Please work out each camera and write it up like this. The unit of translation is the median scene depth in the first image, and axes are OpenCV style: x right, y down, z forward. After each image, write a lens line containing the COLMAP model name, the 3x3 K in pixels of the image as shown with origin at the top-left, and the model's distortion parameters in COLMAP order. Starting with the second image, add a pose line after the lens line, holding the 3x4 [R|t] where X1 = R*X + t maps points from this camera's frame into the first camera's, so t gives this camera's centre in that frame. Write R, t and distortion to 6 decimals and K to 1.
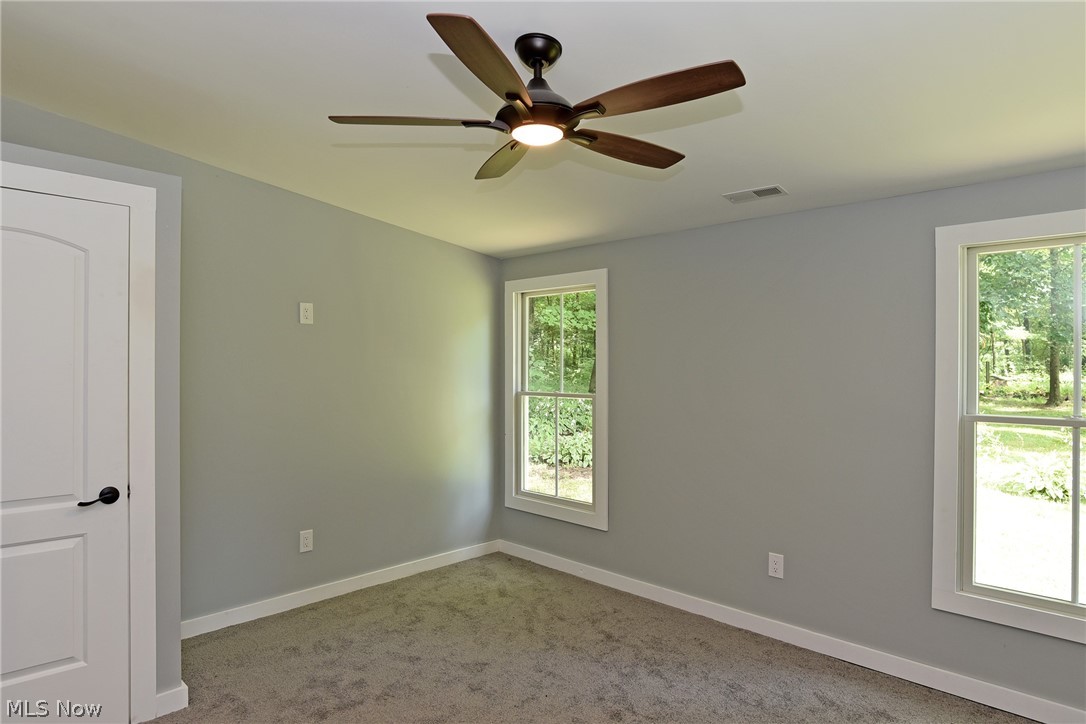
lens RADIAL K [[624.9, 0, 540.6], [0, 624.9, 363.8], [0, 0, 1]] dist [-0.041286, 0.017327]
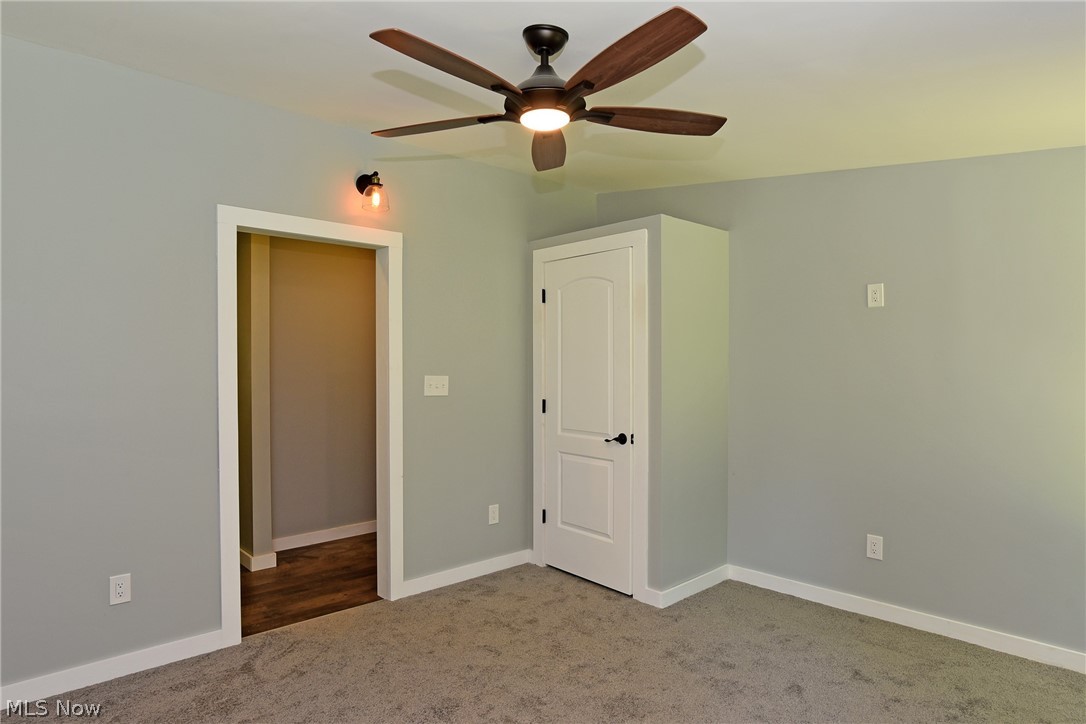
lens RADIAL K [[636.5, 0, 543.0], [0, 636.5, 362.0], [0, 0, 1]] dist [-0.047030, -0.000071]
pose [[-0.086240, -0.005572, -0.996259, 0.617662], [0.003350, 0.999977, -0.005883, 0.020883], [0.996269, -0.003845, -0.086219, 0.643815]]
